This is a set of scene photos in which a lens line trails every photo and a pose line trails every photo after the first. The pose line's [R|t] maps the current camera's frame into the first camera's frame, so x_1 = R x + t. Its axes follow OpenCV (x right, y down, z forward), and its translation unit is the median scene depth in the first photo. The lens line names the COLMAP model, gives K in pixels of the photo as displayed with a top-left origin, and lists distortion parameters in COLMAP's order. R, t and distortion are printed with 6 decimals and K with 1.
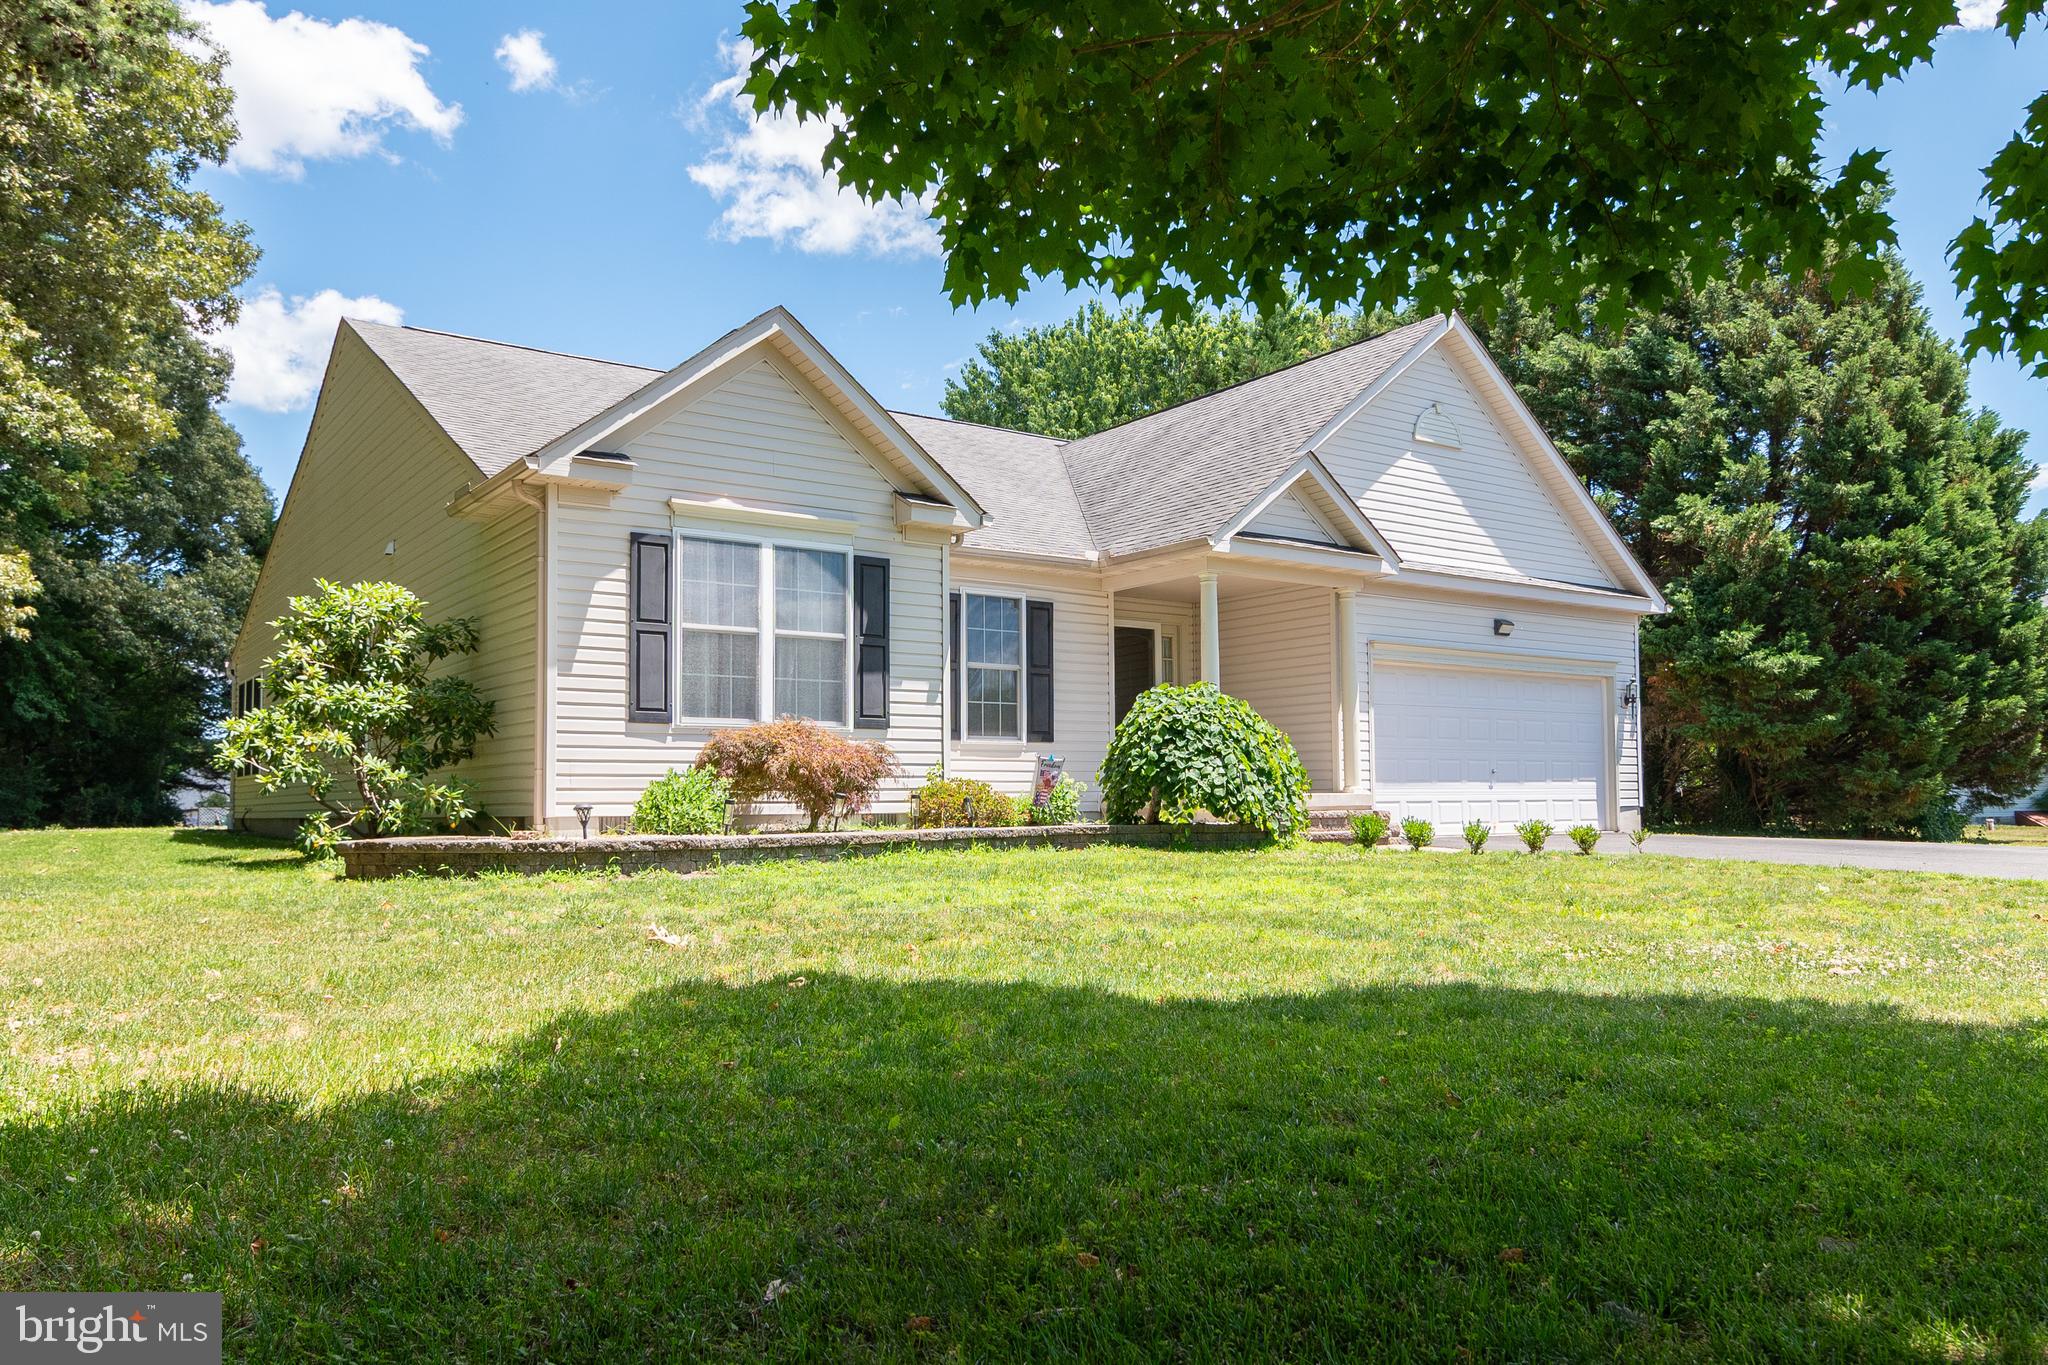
lens RADIAL K [[1489.8, 0, 1024.9], [0, 1489.8, 750.3], [0, 0, 1]] dist [0.003913, 0.000240]
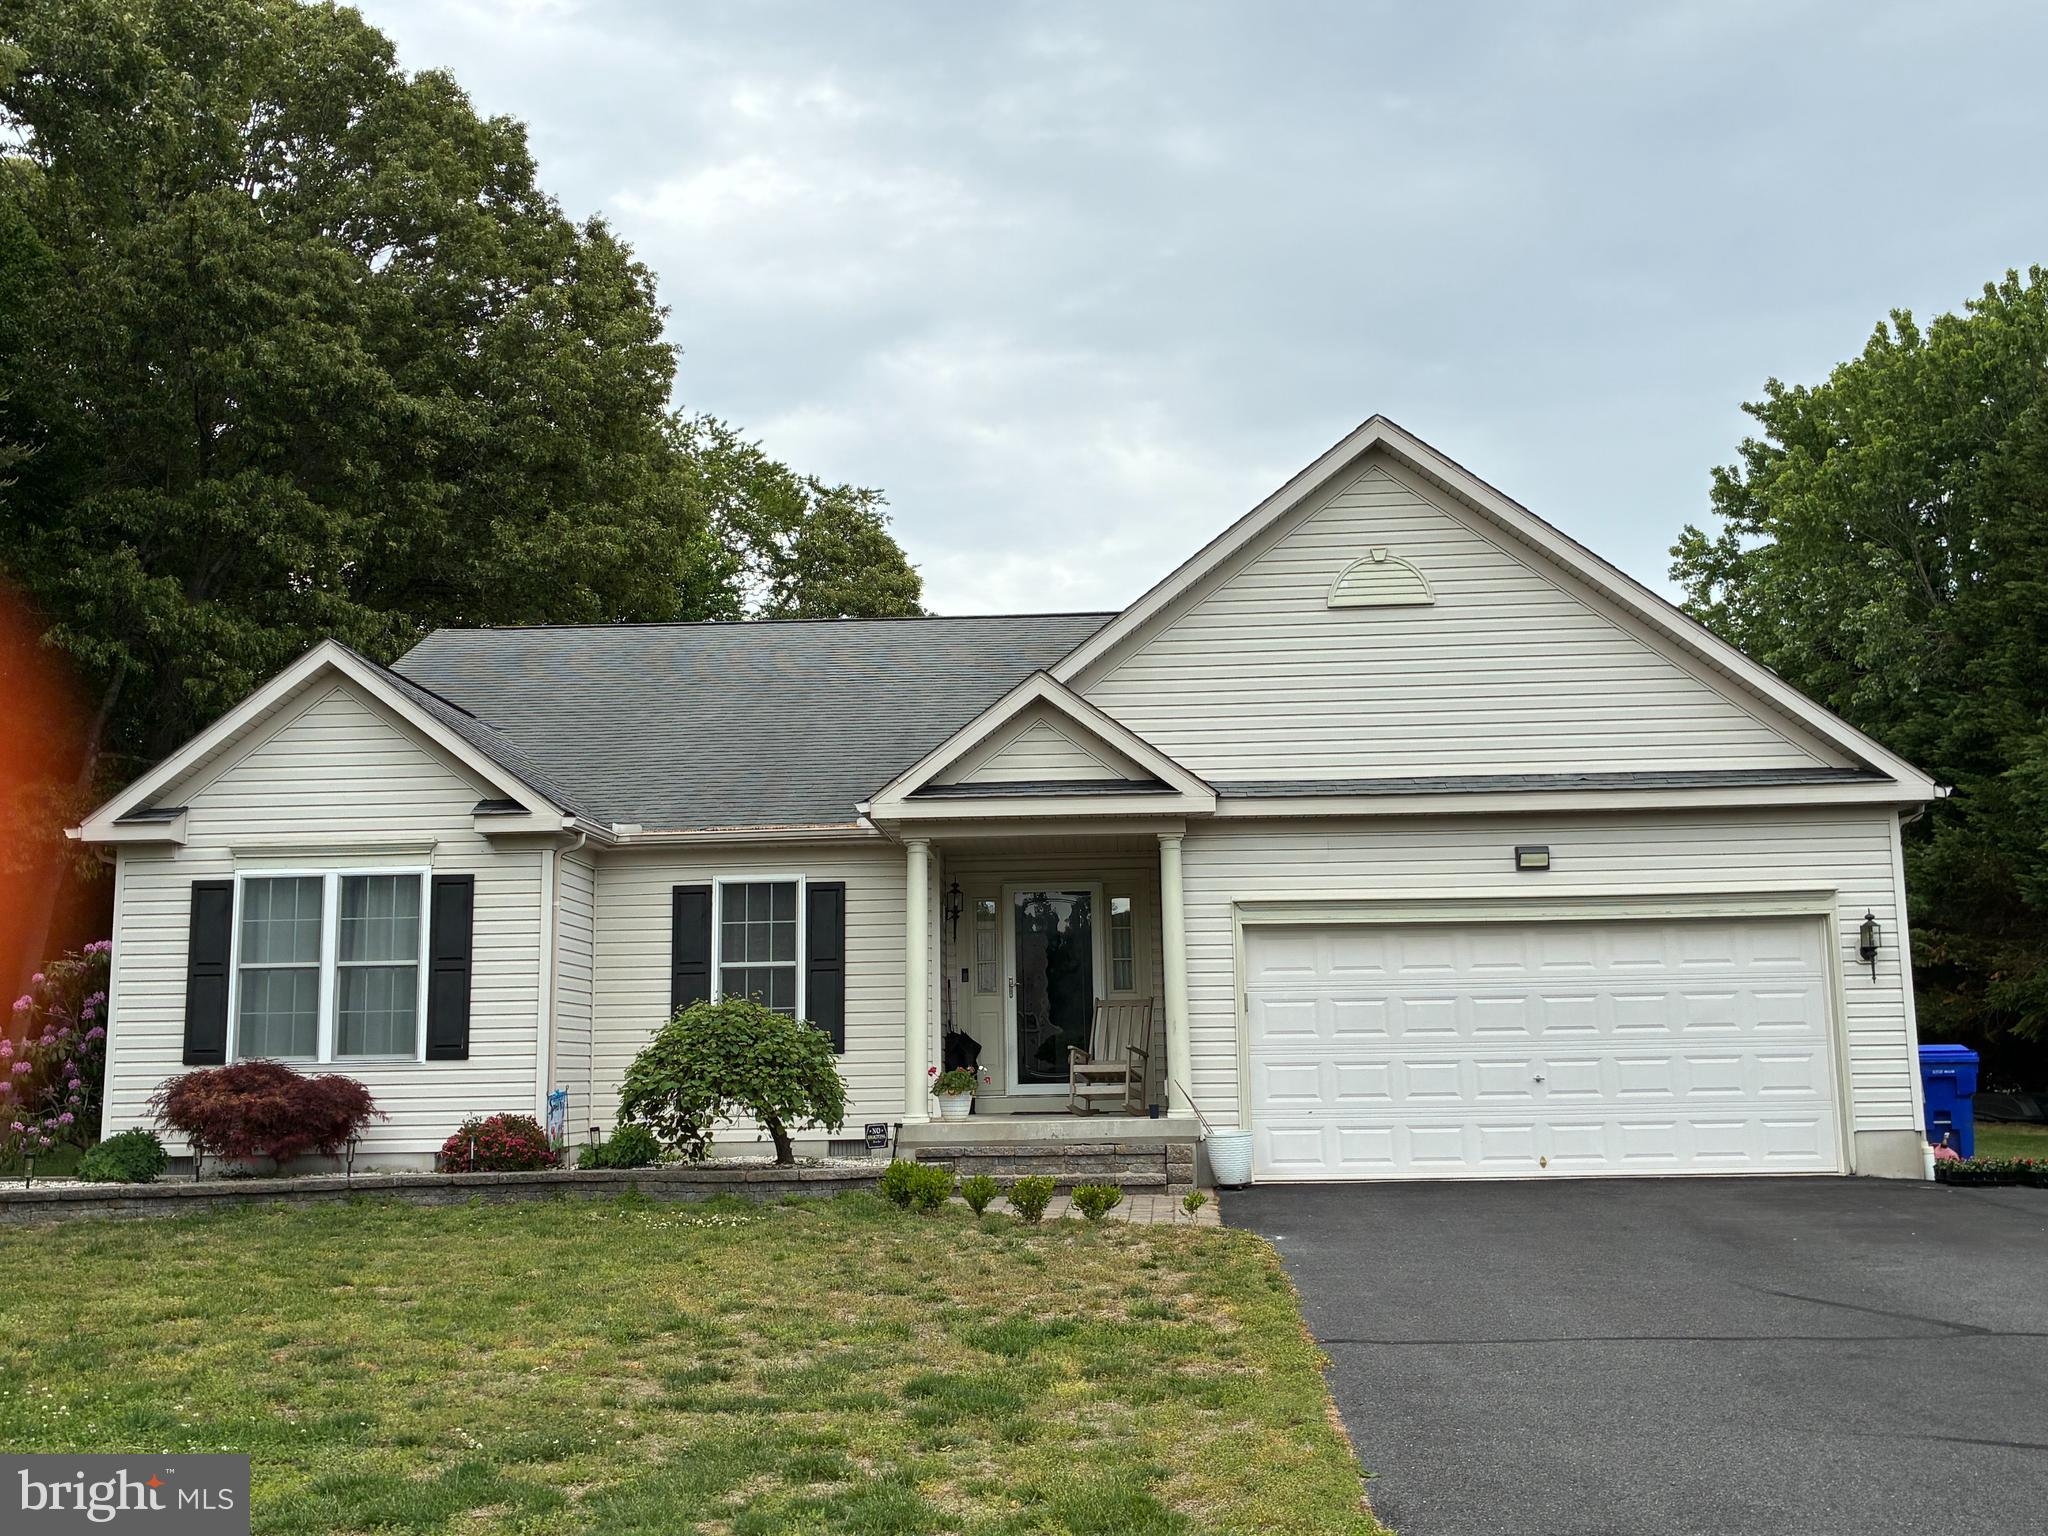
lens RADIAL K [[2121.9, 0, 1024.0], [0, 2121.9, 768.0], [0, 0, 1]] dist [0.070218, -0.198159]
pose [[0.791524, -0.088693, -0.604668, 1.017875], [0.033721, 0.994244, -0.101695, -0.048128], [0.610208, 0.060104, 0.789958, 0.153160]]
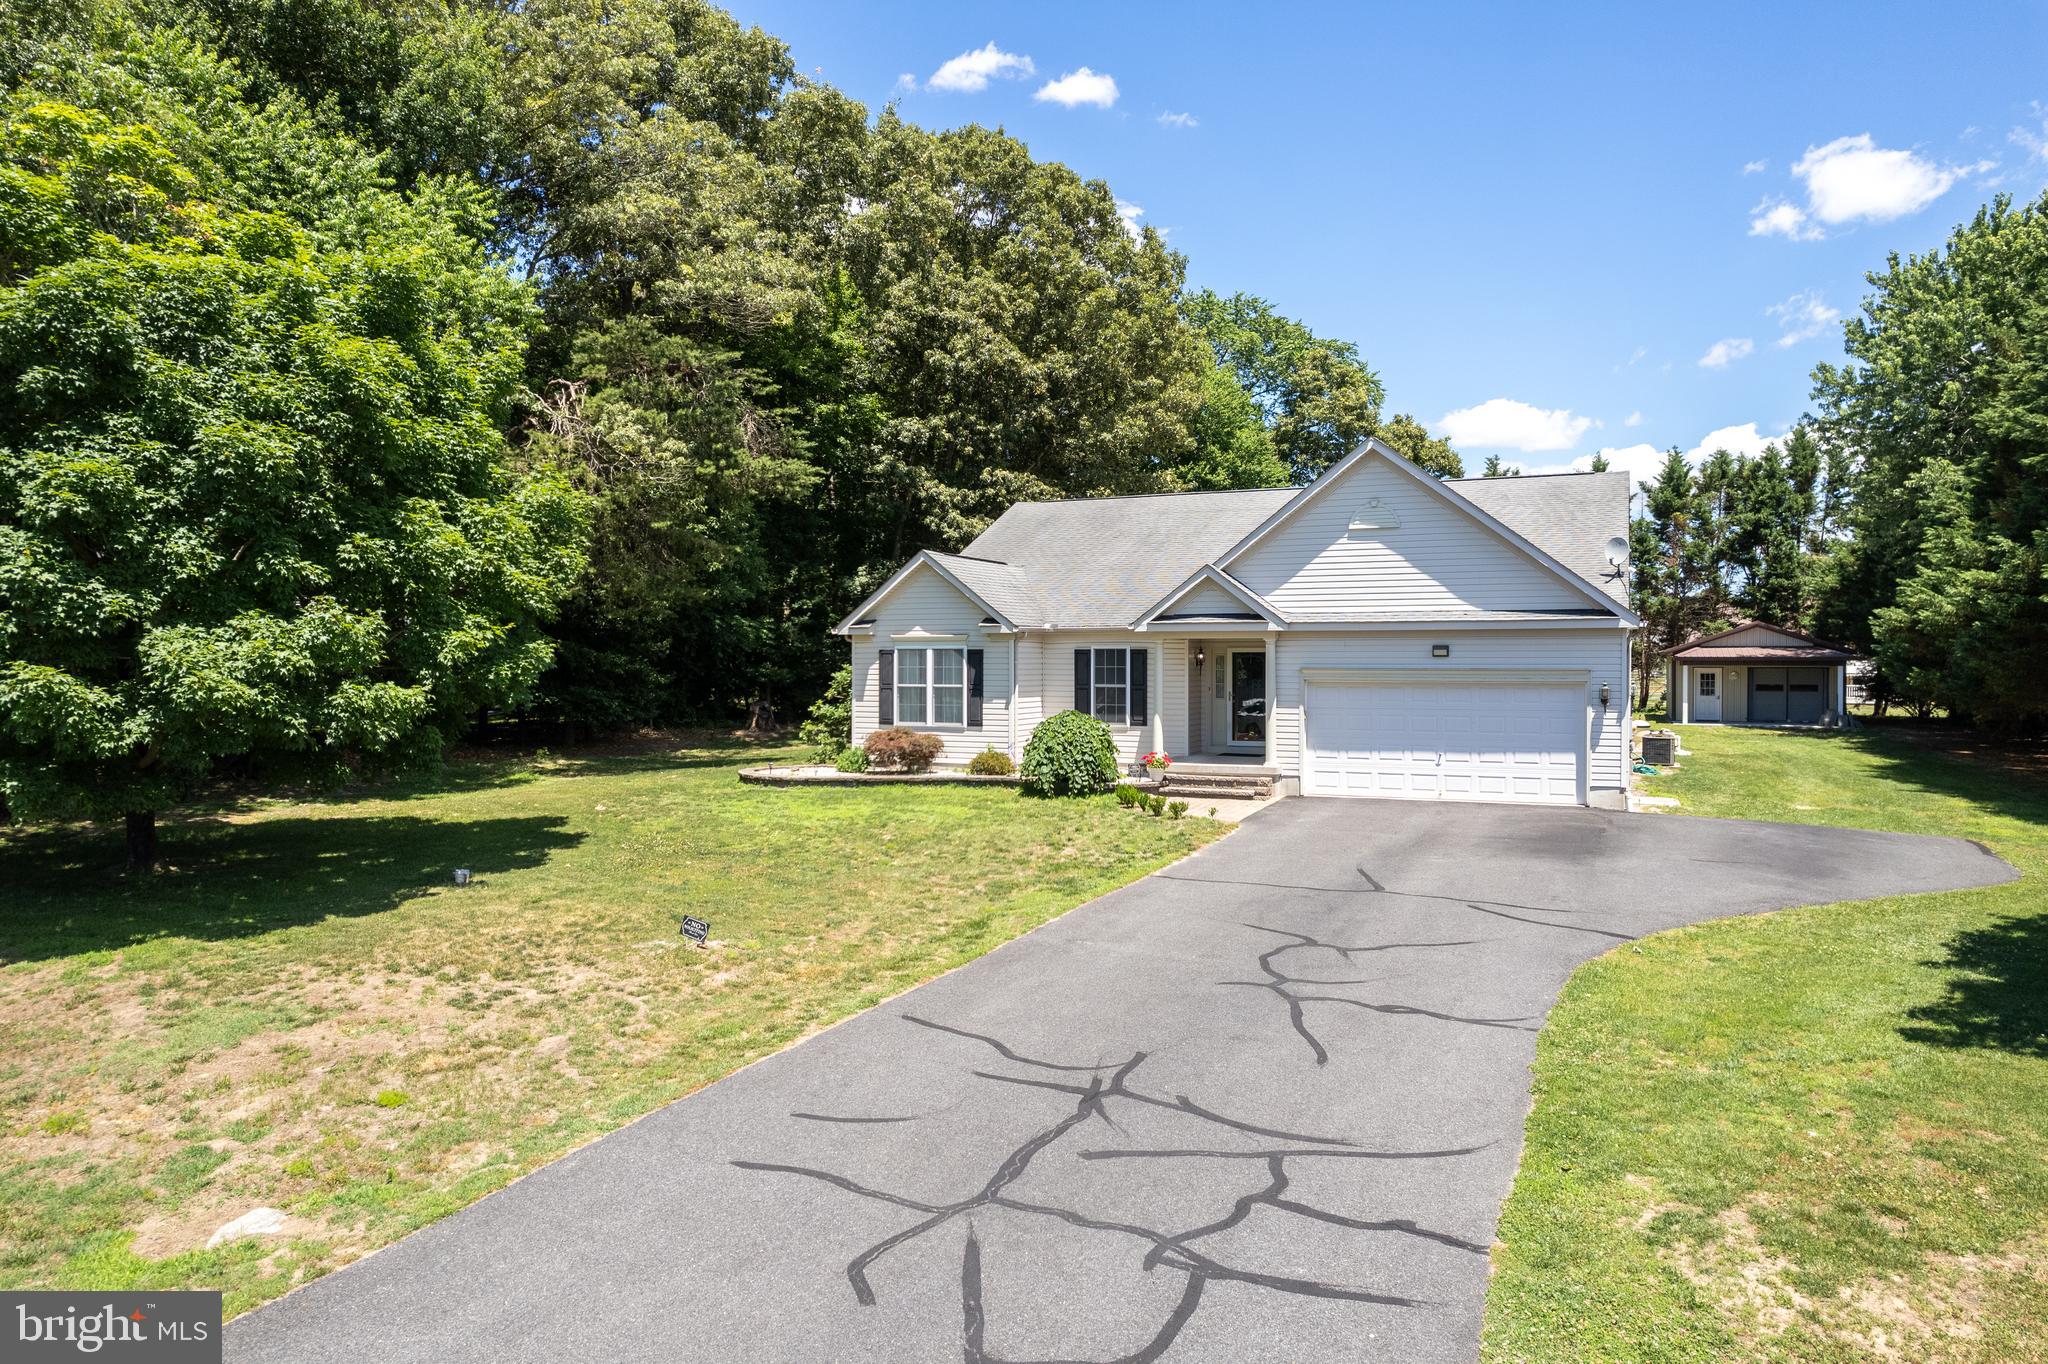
lens RADIAL K [[1328.7, 0, 1031.2], [0, 1328.7, 717.5], [0, 0, 1]] dist [-0.100460, 0.090317]
pose [[0.498244, 0.052571, -0.865442, 1.695001], [0.032606, 0.996318, 0.079293, -0.186066], [0.866424, -0.067726, 0.494695, 0.081020]]
